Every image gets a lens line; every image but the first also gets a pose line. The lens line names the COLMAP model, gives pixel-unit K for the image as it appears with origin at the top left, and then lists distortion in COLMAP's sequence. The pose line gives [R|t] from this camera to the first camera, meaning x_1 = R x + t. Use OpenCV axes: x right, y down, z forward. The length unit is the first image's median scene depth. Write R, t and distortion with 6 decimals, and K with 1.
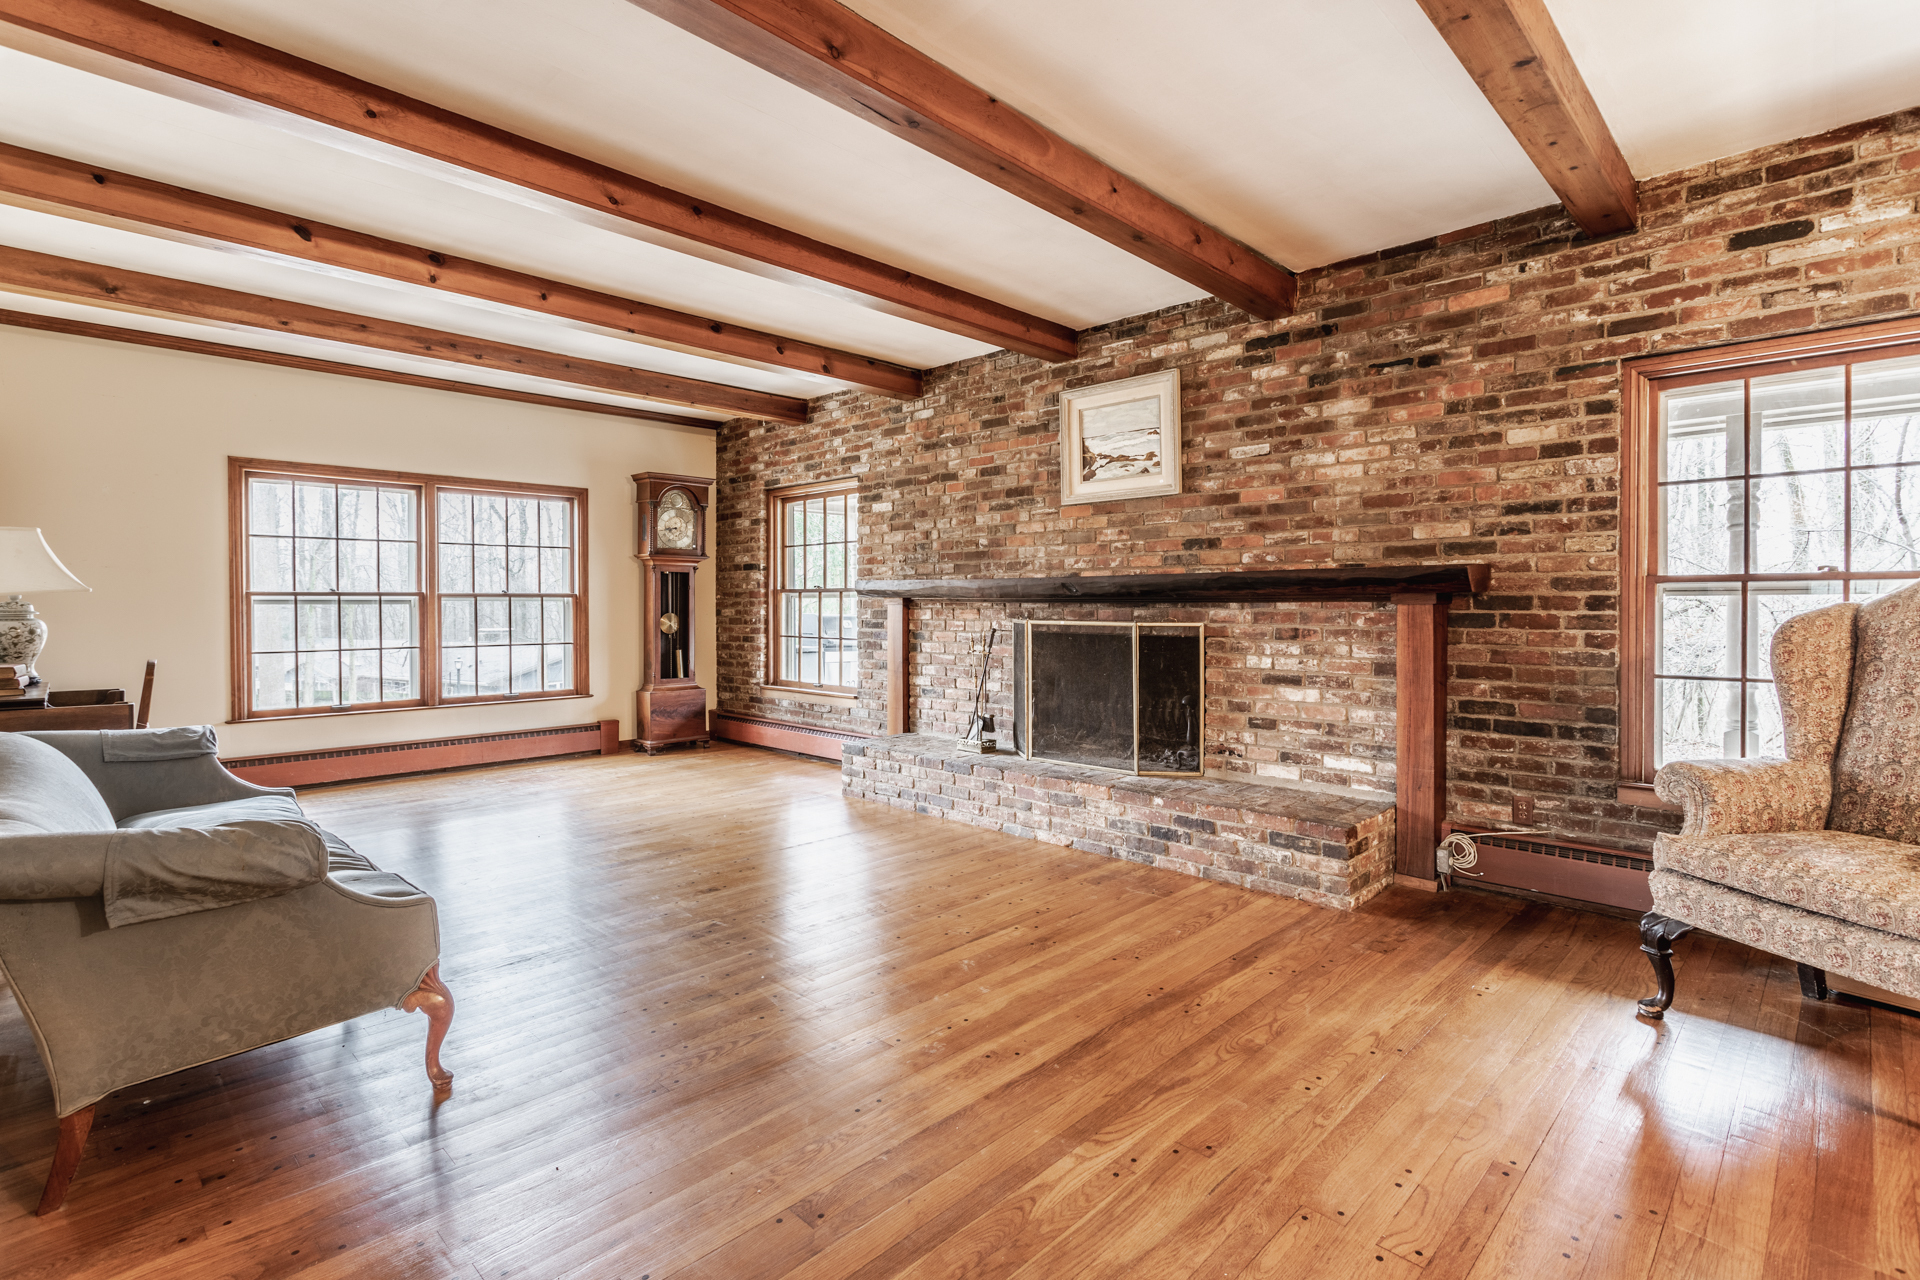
lens RADIAL K [[921.2, 0, 945.9], [0, 921.2, 607.7], [0, 0, 1]] dist [-0.000222, 0.001601]
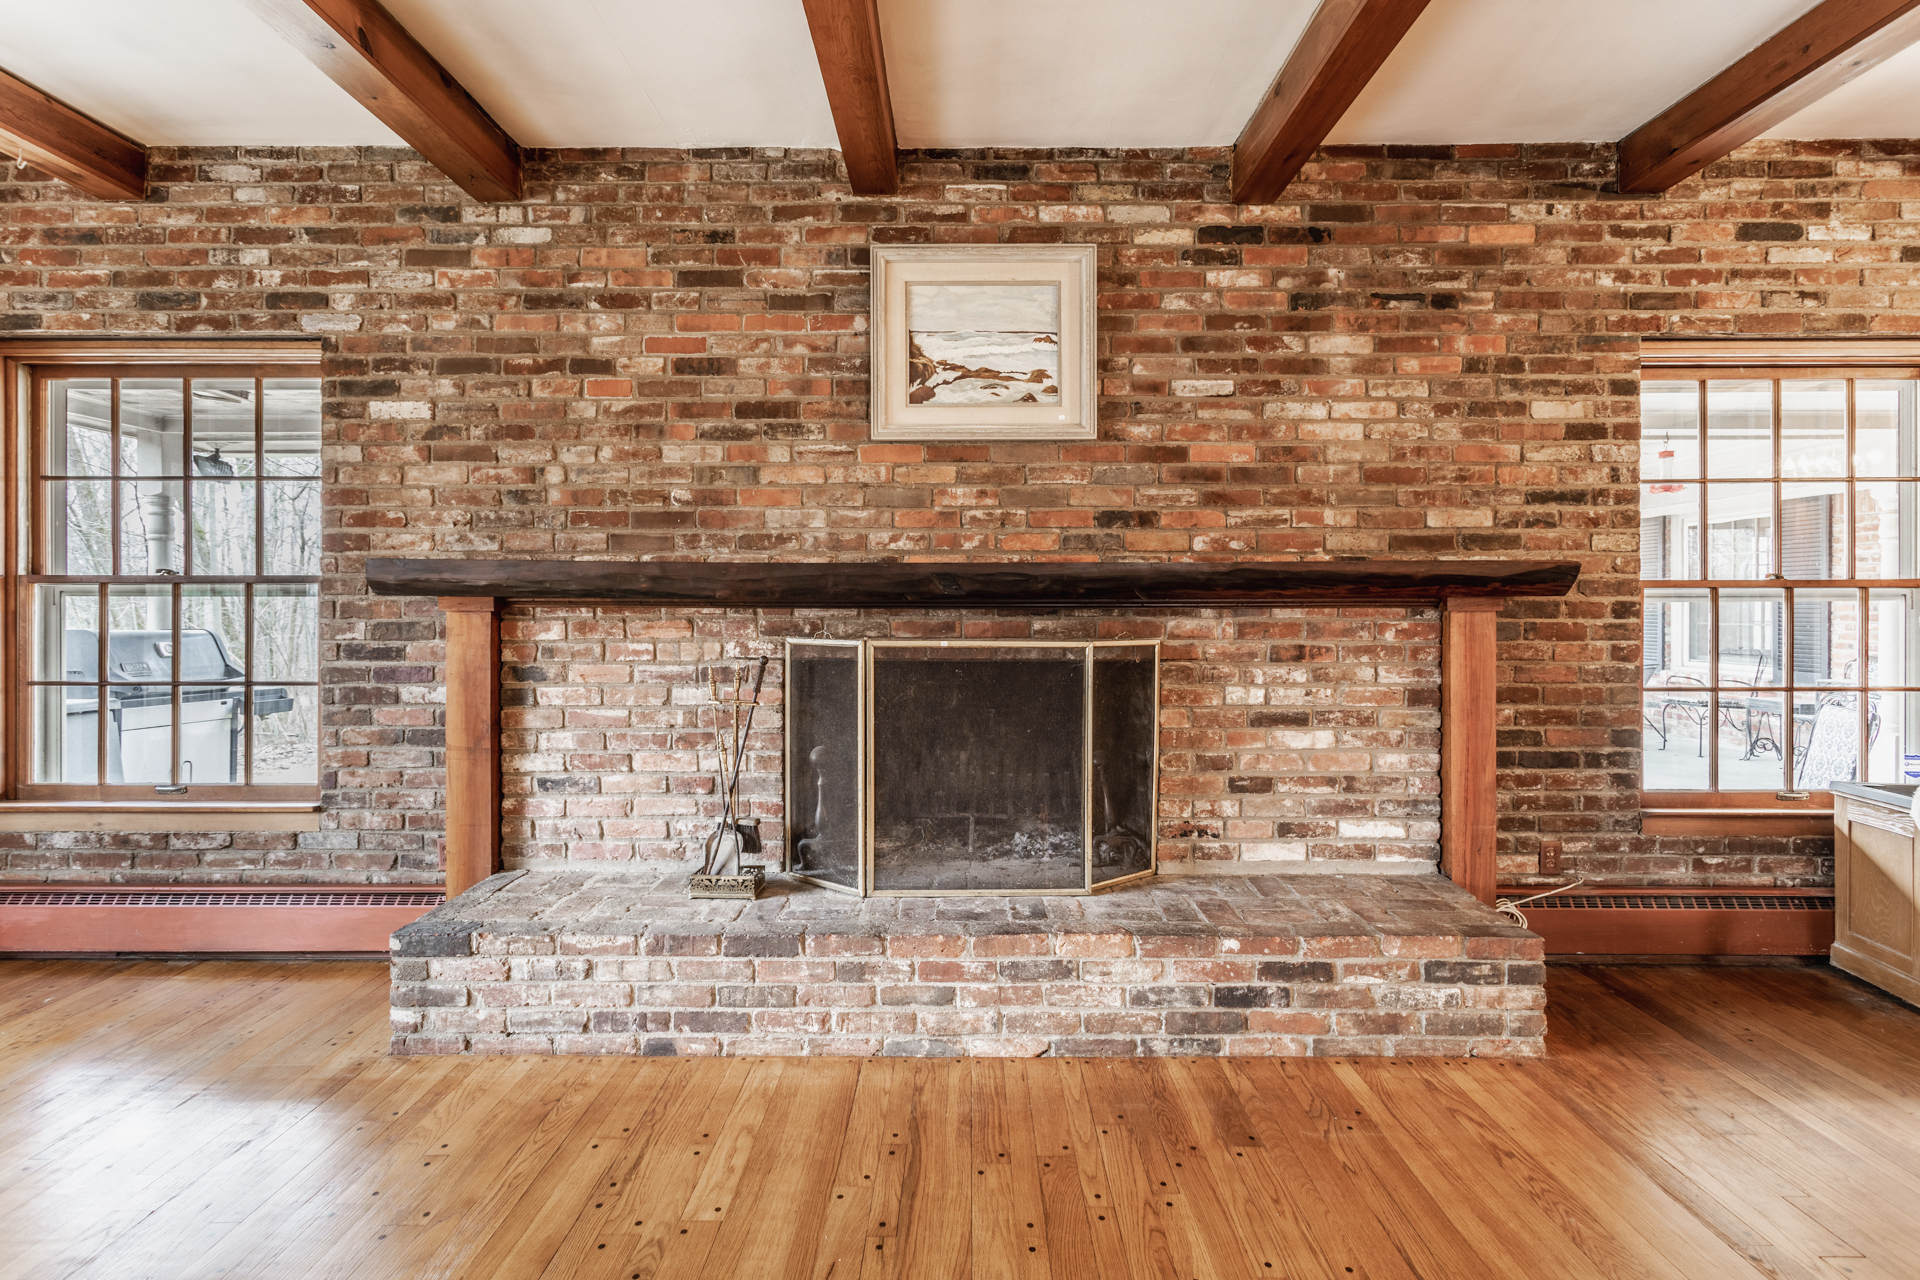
lens RADIAL K [[921.2, 0, 945.9], [0, 921.2, 607.7], [0, 0, 1]] dist [-0.000222, 0.001601]
pose [[0.714986, 0.000402, 0.699139, -0.311320], [0.001579, 0.999996, -0.002190, -0.005350], [-0.699137, 0.002669, 0.714983, 0.696787]]
